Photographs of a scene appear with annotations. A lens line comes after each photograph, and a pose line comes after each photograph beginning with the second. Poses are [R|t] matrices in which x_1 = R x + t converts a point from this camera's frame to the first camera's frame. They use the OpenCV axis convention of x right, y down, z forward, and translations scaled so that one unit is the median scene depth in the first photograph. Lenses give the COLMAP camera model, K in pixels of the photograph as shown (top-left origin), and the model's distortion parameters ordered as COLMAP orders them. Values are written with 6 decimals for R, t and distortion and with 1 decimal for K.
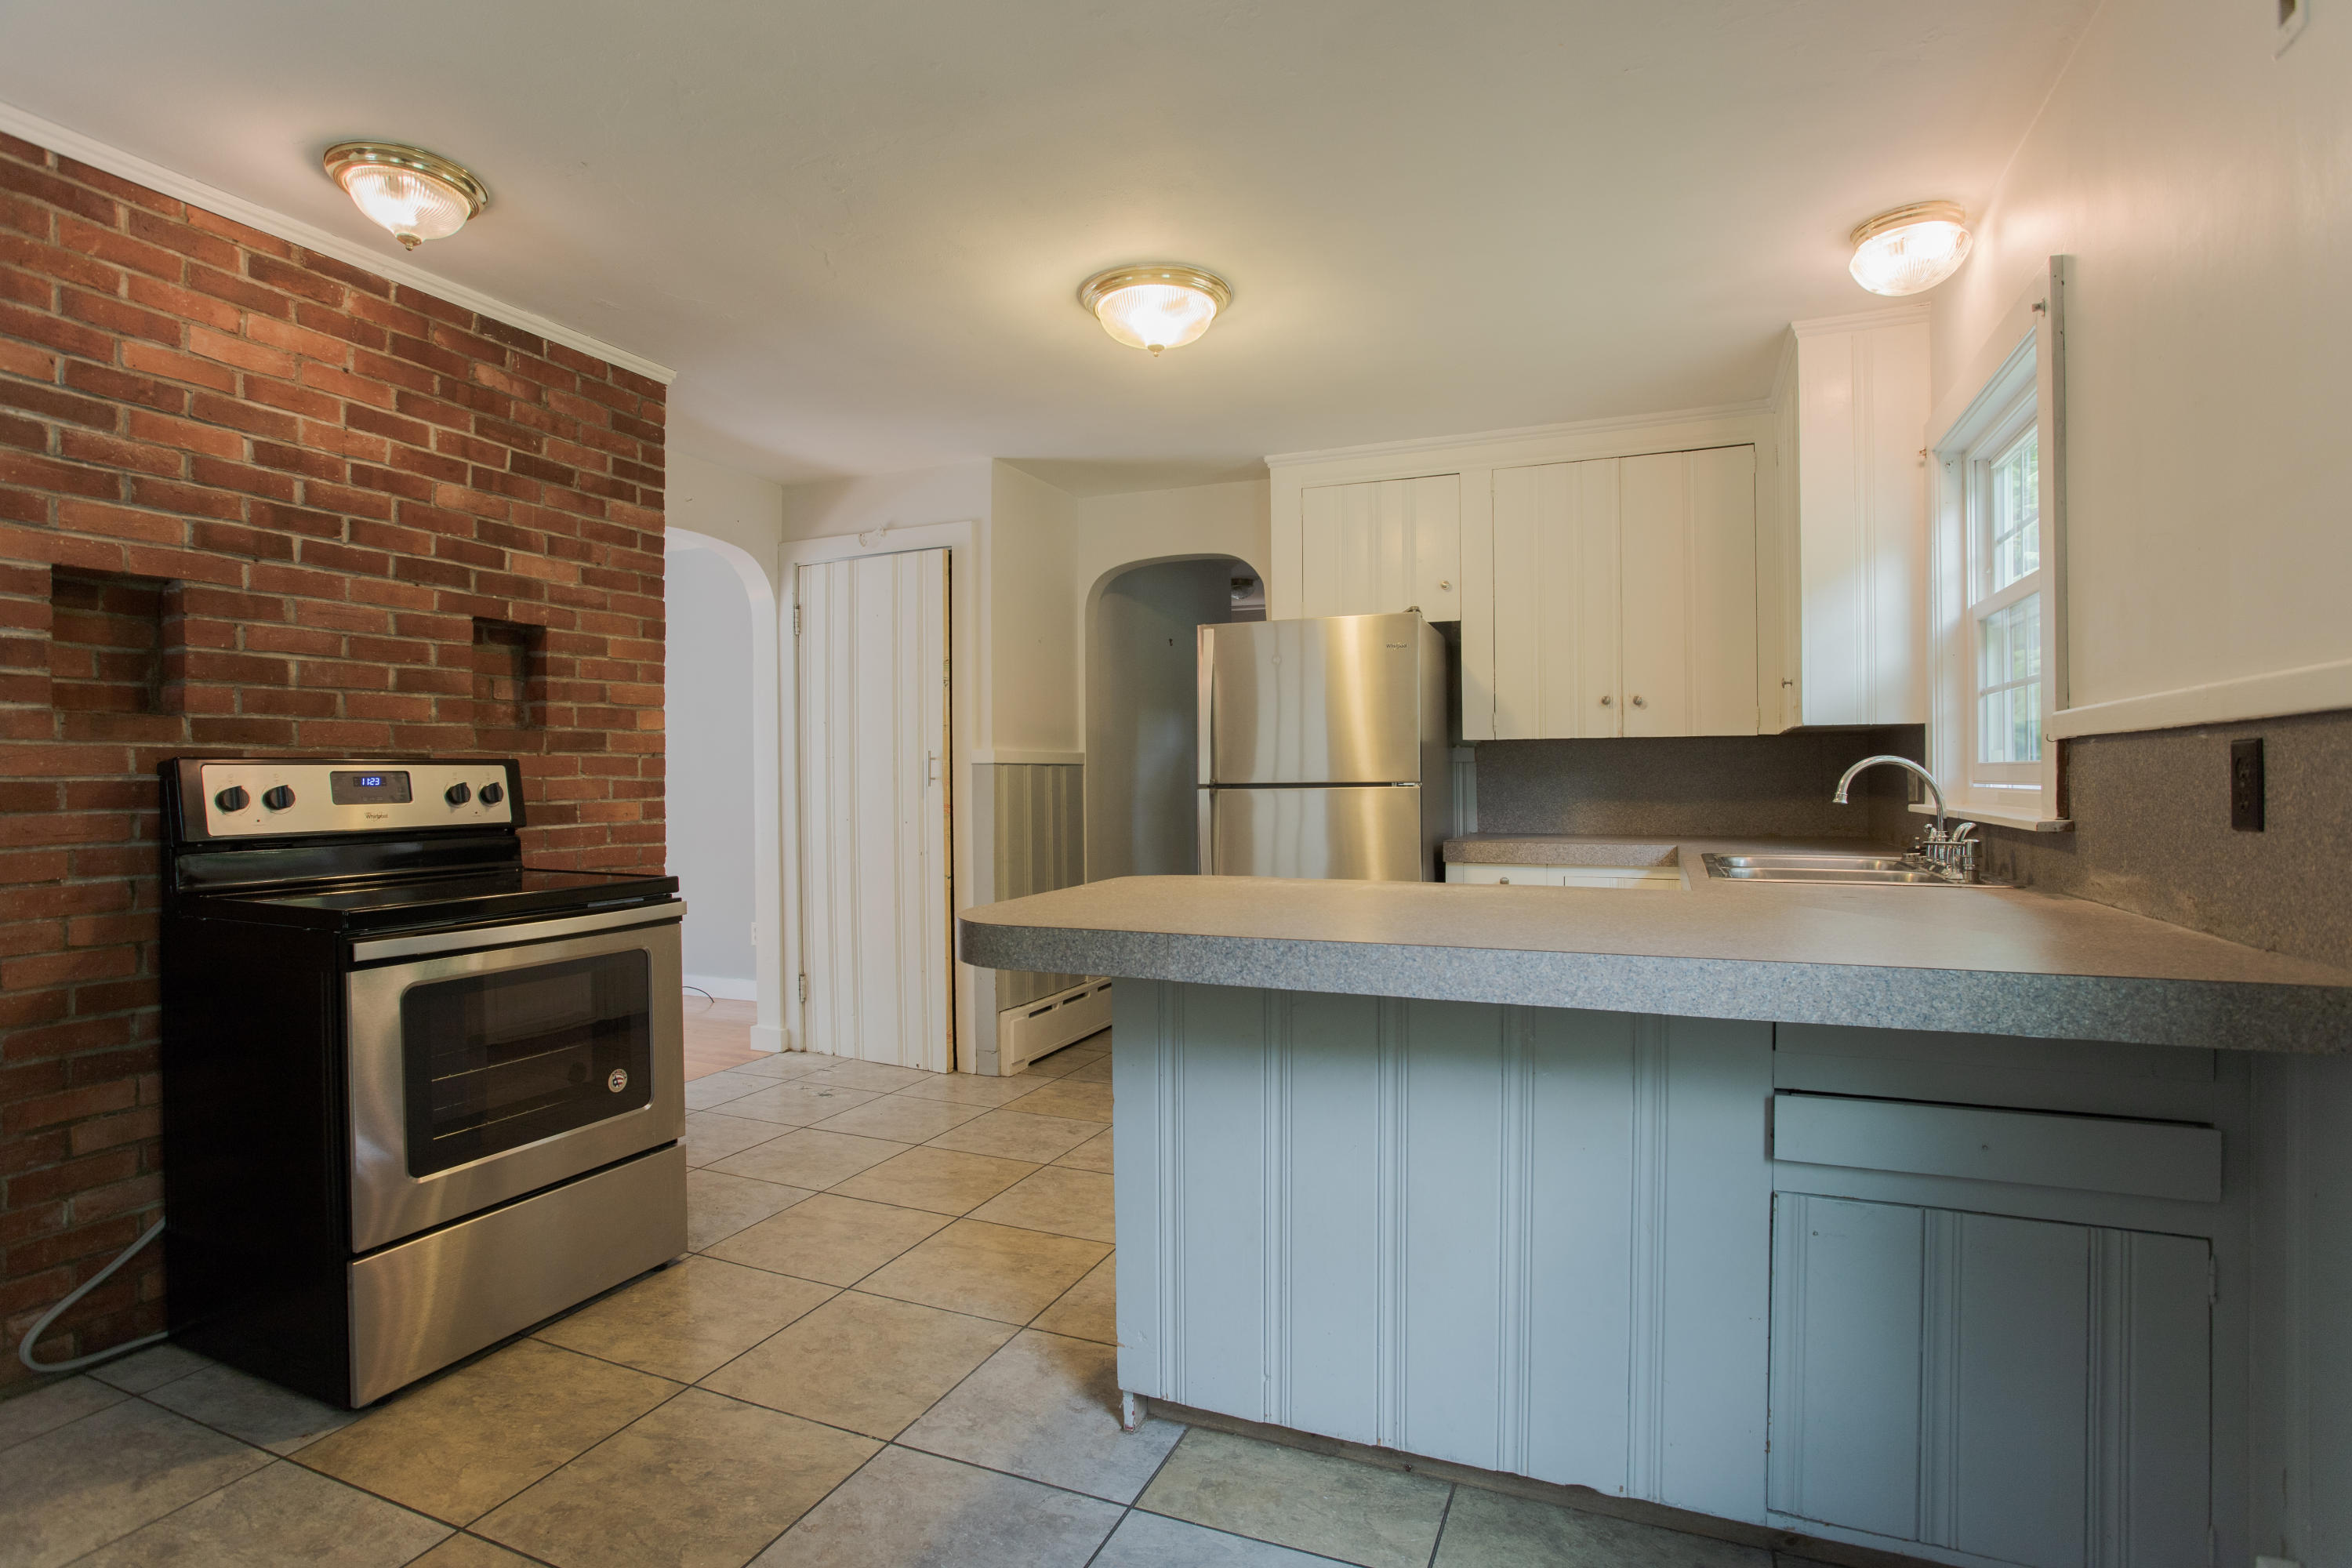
lens RADIAL K [[1154.4, 0, 1176.0], [0, 1154.4, 784.0], [0, 0, 1]] dist [-0.083593, 0.038527]
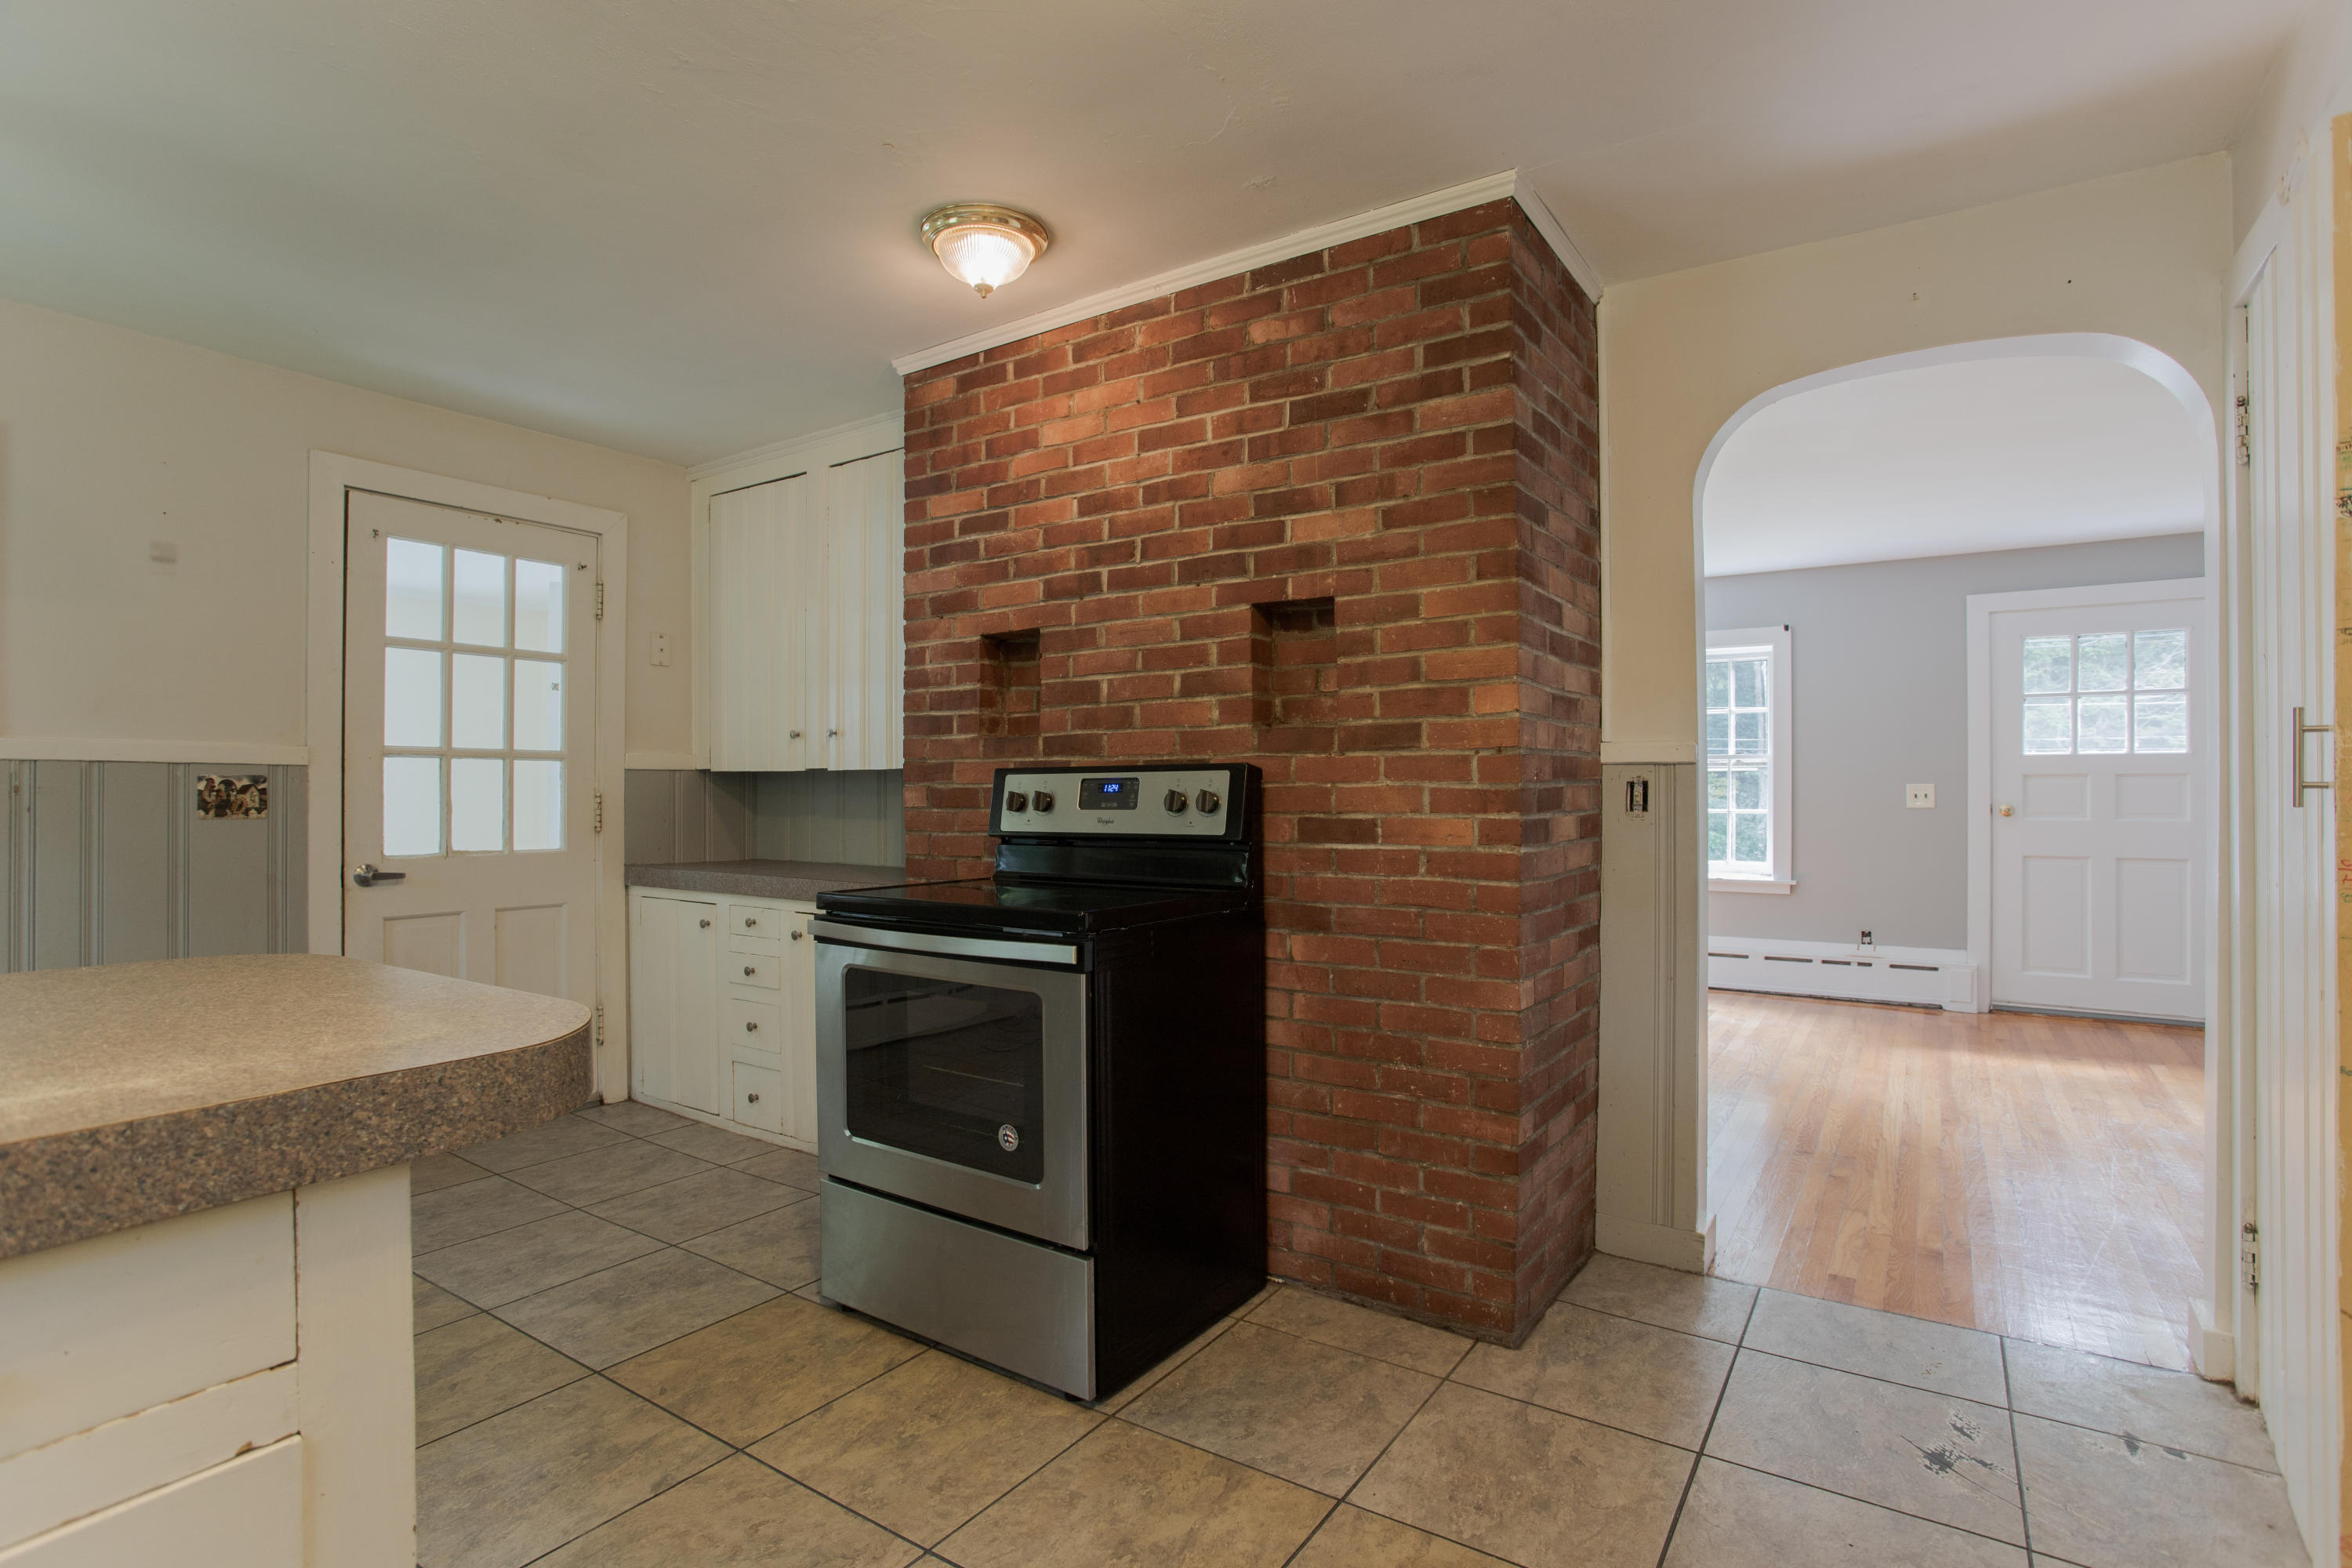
lens RADIAL K [[1154.4, 0, 1176.0], [0, 1154.4, 784.0], [0, 0, 1]] dist [-0.083593, 0.038527]
pose [[-0.195030, -0.002152, -0.980795, 0.299021], [-0.005684, 0.999983, -0.001064, -0.004685], [0.980781, 0.005367, -0.195039, 1.164095]]
